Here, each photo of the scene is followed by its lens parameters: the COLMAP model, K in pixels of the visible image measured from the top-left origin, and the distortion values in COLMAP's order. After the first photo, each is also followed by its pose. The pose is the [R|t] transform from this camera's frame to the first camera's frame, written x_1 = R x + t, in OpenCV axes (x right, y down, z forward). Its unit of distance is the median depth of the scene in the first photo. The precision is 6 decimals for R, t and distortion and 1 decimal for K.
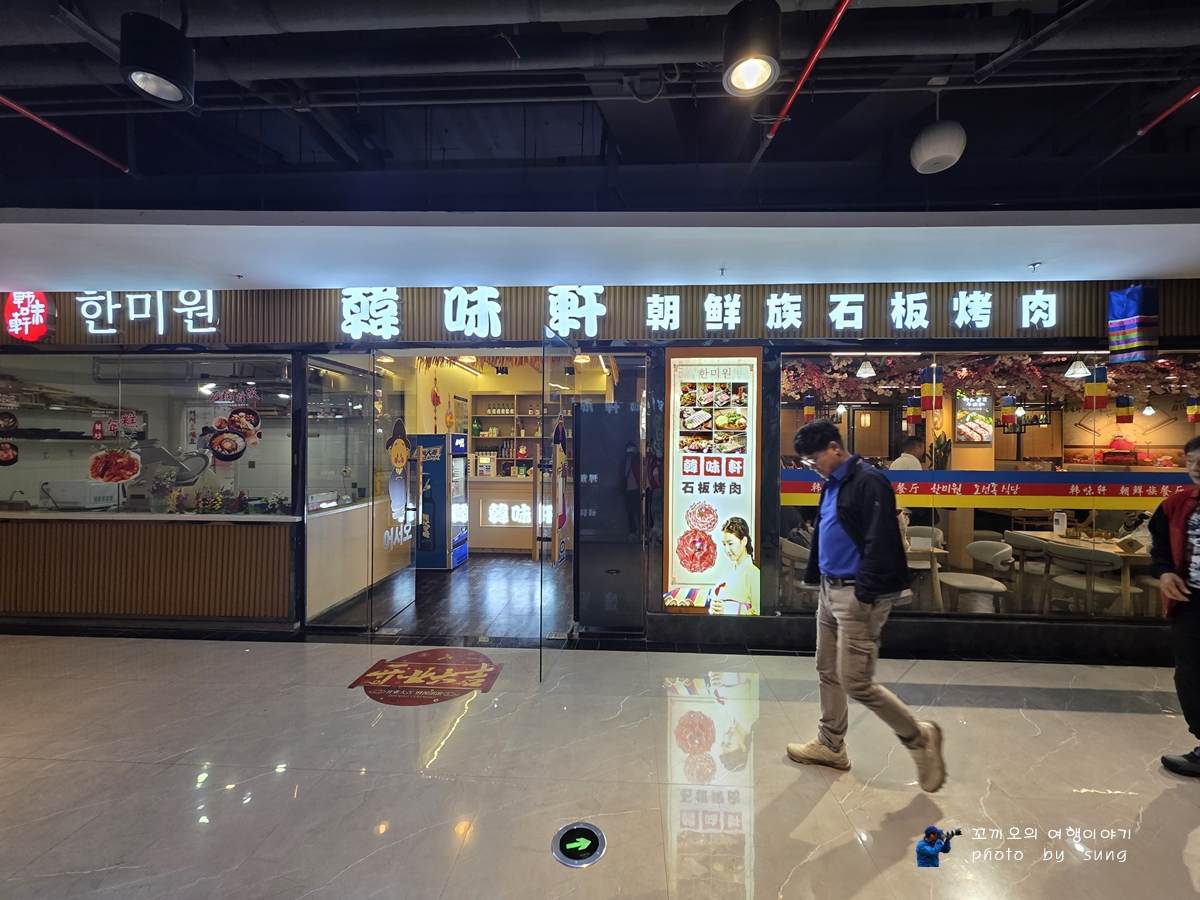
lens RADIAL K [[481.9, 0, 600.4], [0, 481.9, 445.0], [0, 0, 1]] dist [-0.000266, -0.000015]
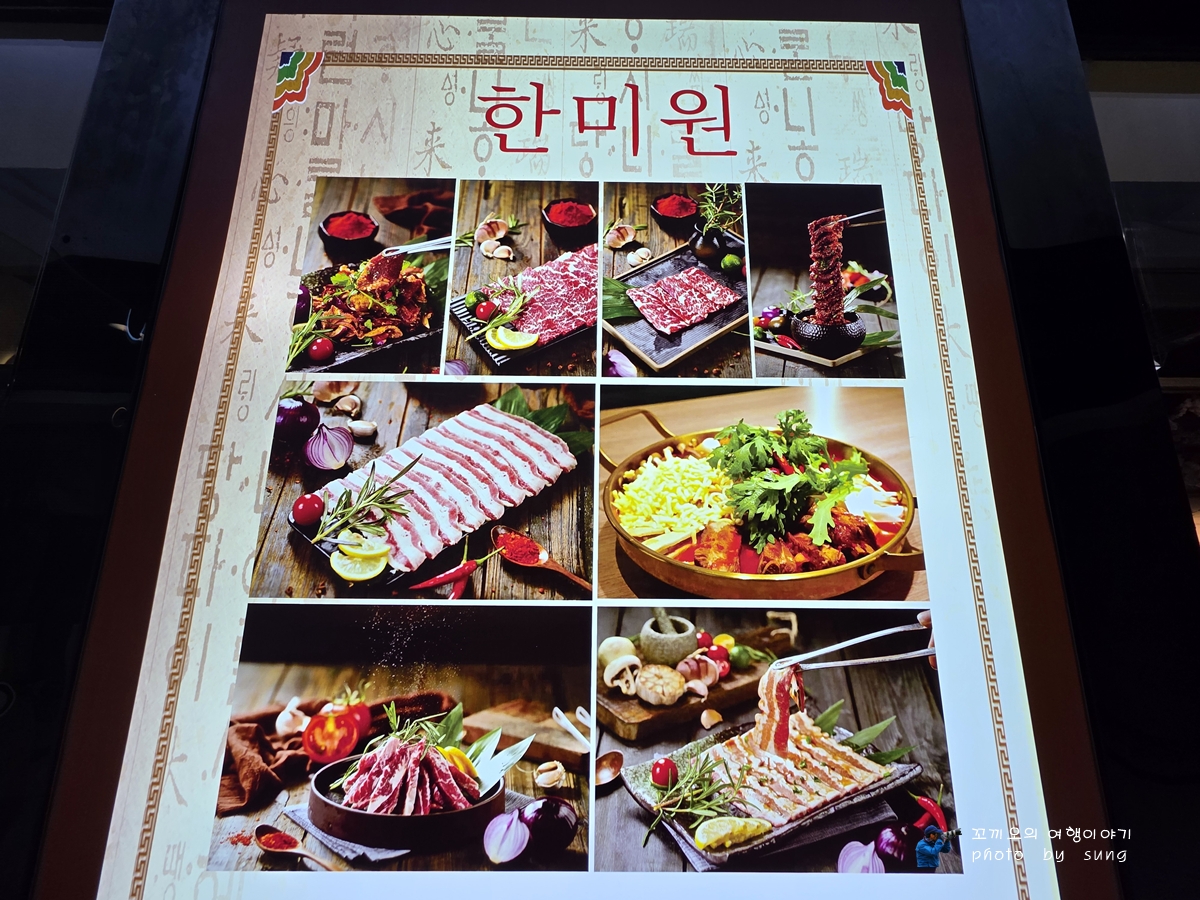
lens RADIAL K [[481.9, 0, 599.2], [0, 481.9, 448.7], [0, 0, 1]] dist [-0.000266, -0.000015]
pose [[0.997560, 0.011393, 0.068879, 0.228082], [0.002436, 0.980313, -0.197437, -0.041314], [-0.069772, 0.197123, 0.977893, 0.896580]]
